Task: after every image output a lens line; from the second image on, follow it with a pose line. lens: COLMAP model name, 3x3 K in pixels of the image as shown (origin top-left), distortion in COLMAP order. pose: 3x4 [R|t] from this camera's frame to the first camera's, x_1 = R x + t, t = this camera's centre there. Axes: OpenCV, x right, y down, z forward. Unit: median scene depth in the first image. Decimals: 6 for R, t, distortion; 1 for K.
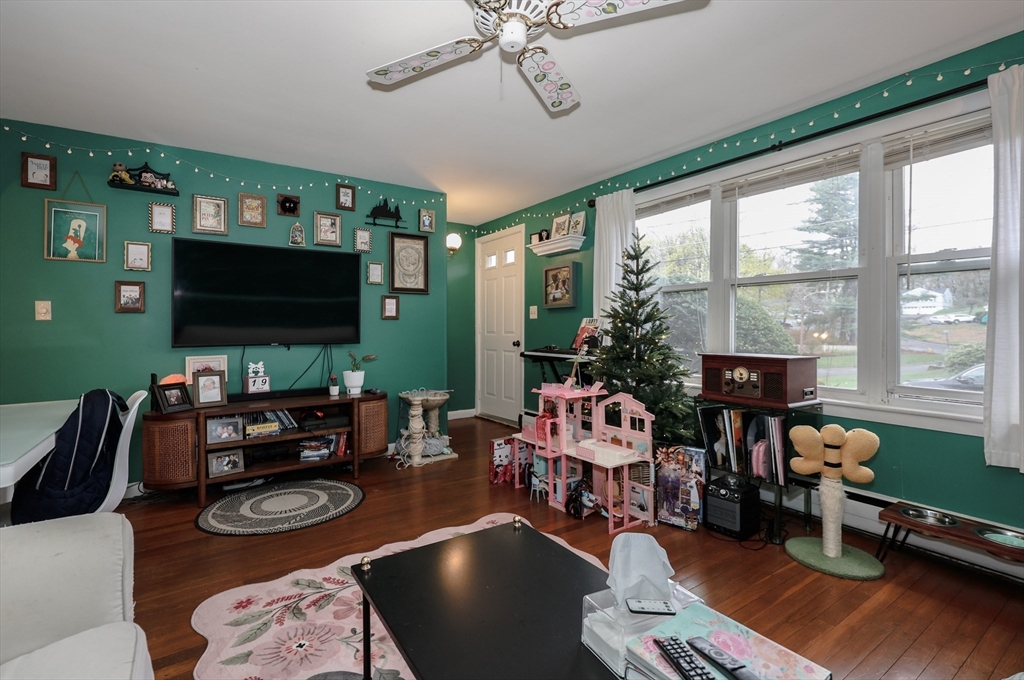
lens RADIAL K [[468.8, 0, 497.6], [0, 468.8, 327.3], [0, 0, 1]] dist [0.000202, -0.000757]
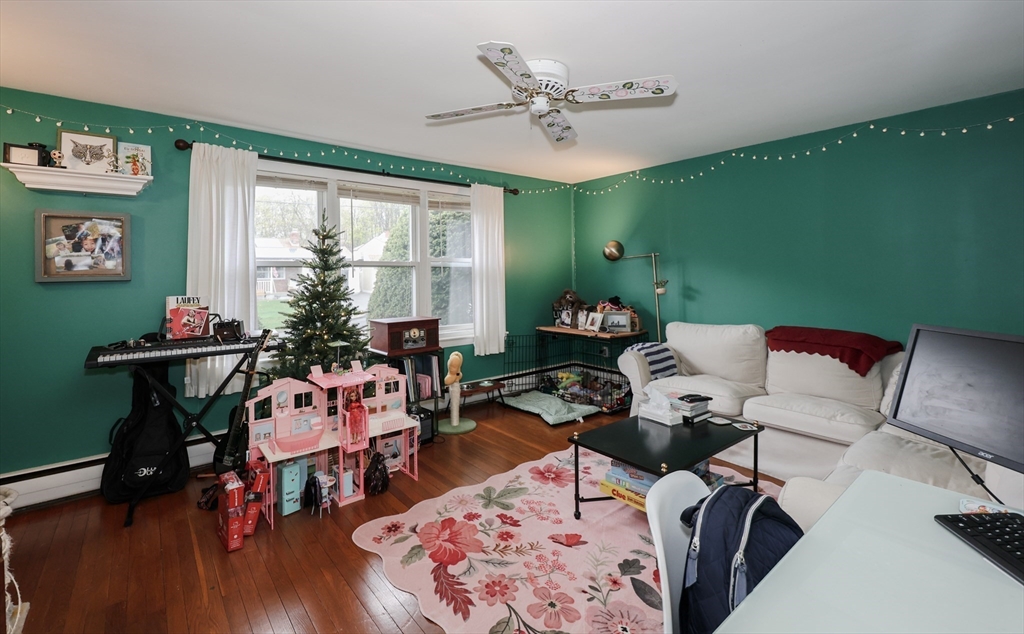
lens RADIAL K [[444.1, 0, 505.9], [0, 444.1, 271.9], [0, 0, 1]] dist [-0.000578, -0.000143]
pose [[-0.114921, 0.007274, 0.993348, -0.682521], [0.006569, 0.999957, -0.006562, -0.060727], [-0.993353, 0.005771, -0.114964, 0.675077]]
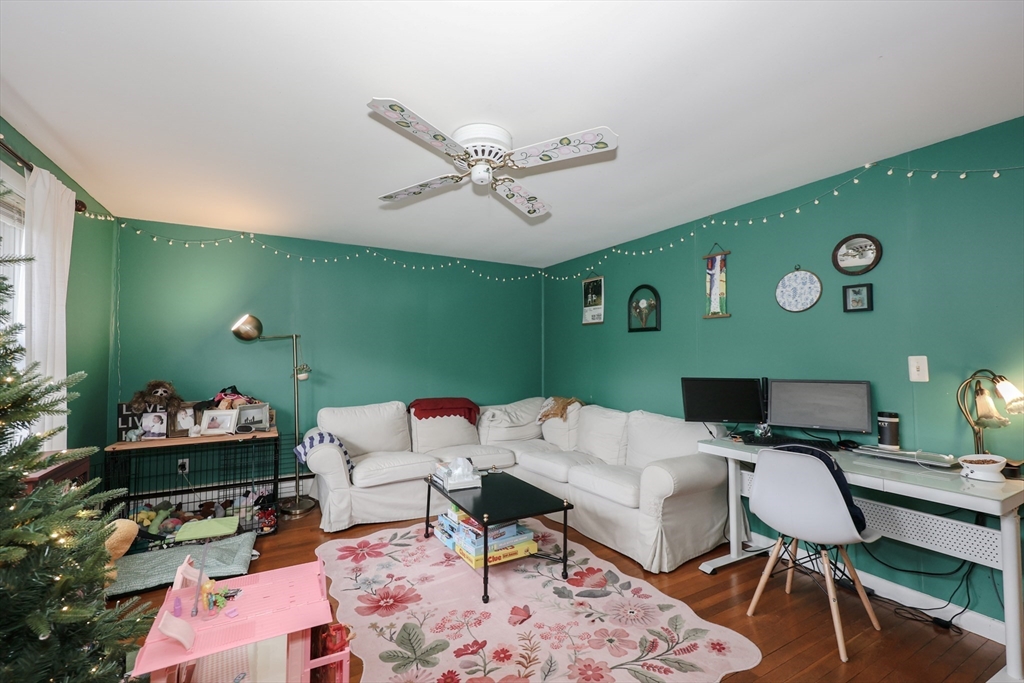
lens RADIAL K [[419.8, 0, 508.9], [0, 419.8, 346.7], [0, 0, 1]] dist [-0.003412, 0.000093]
pose [[-0.996466, 0.007352, 0.083671, -0.075737], [0.004885, 0.999548, -0.029651, -0.053785], [-0.083851, -0.029138, -0.996052, 1.155177]]
